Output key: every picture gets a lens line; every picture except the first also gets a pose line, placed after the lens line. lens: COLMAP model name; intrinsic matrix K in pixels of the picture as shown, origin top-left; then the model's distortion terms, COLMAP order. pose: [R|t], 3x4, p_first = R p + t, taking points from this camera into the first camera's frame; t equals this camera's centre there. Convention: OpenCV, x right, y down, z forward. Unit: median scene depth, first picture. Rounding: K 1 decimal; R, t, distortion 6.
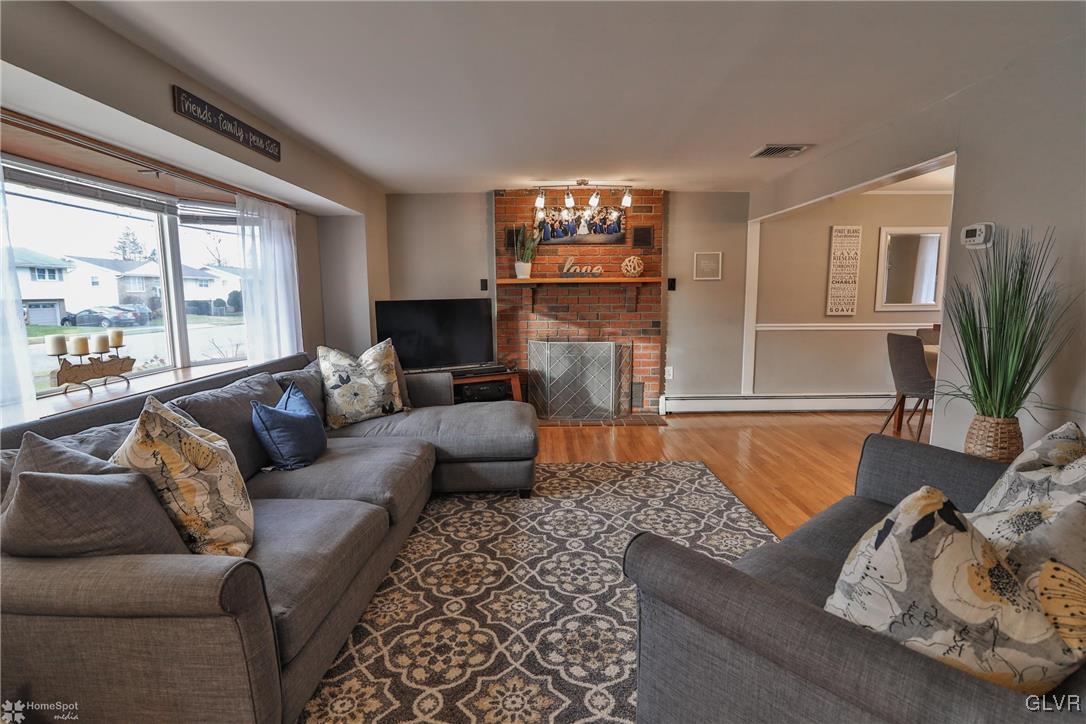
lens RADIAL K [[551.2, 0, 543.0], [0, 551.2, 362.0], [0, 0, 1]] dist [-0.018255, 0.000530]
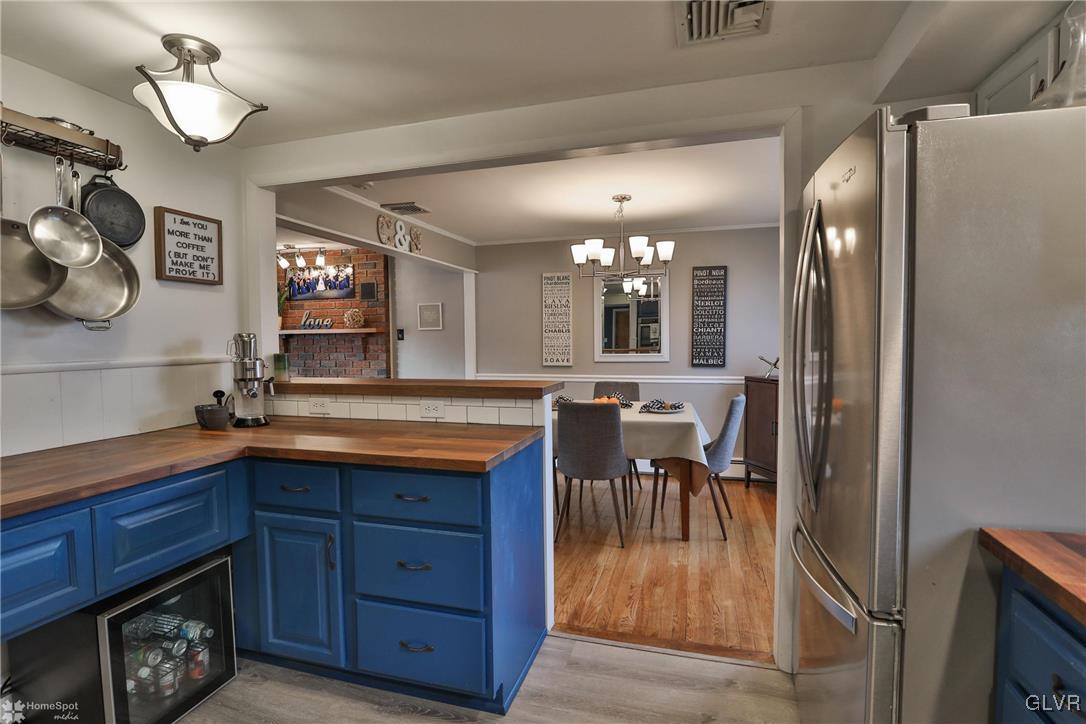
lens RADIAL K [[551.2, 0, 543.0], [0, 551.2, 362.0], [0, 0, 1]] dist [-0.018255, 0.000530]
pose [[0.954981, 0.010203, -0.296492, 0.822629], [-0.033798, 0.996643, -0.074563, -0.020433], [0.294736, 0.081227, 0.952120, 0.088529]]
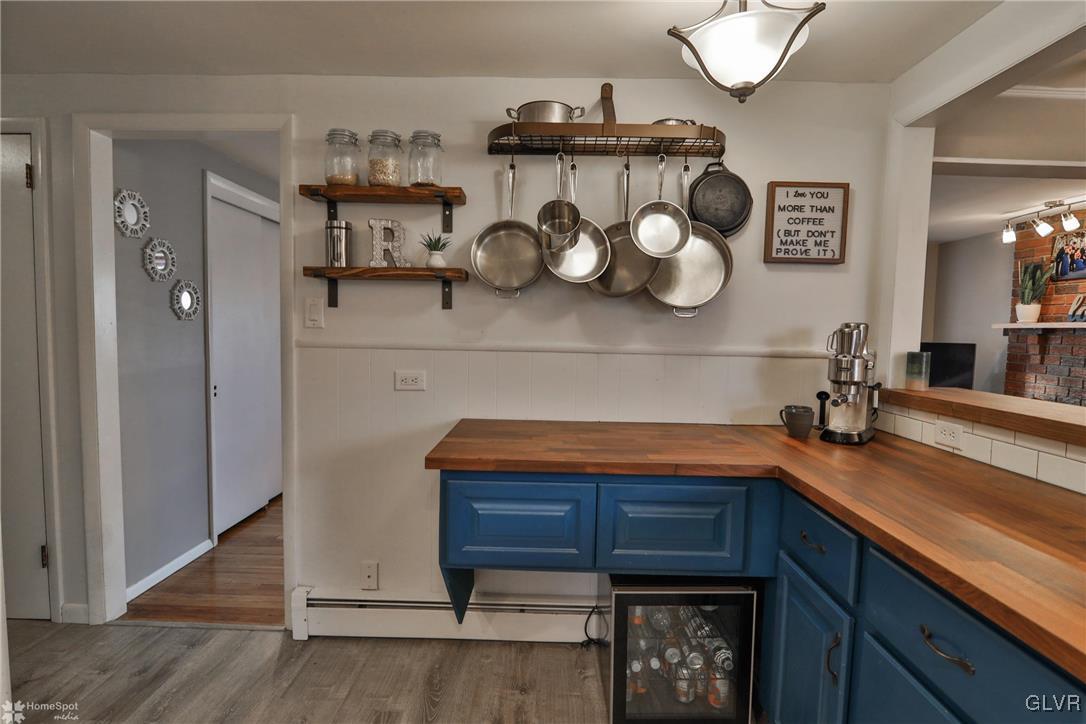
lens RADIAL K [[551.2, 0, 543.0], [0, 551.2, 362.0], [0, 0, 1]] dist [-0.018255, 0.000530]
pose [[-0.026084, 0.071559, -0.997095, 0.809634], [-0.146398, 0.986407, 0.074622, -0.045198], [0.988882, 0.147919, -0.015253, 0.284418]]
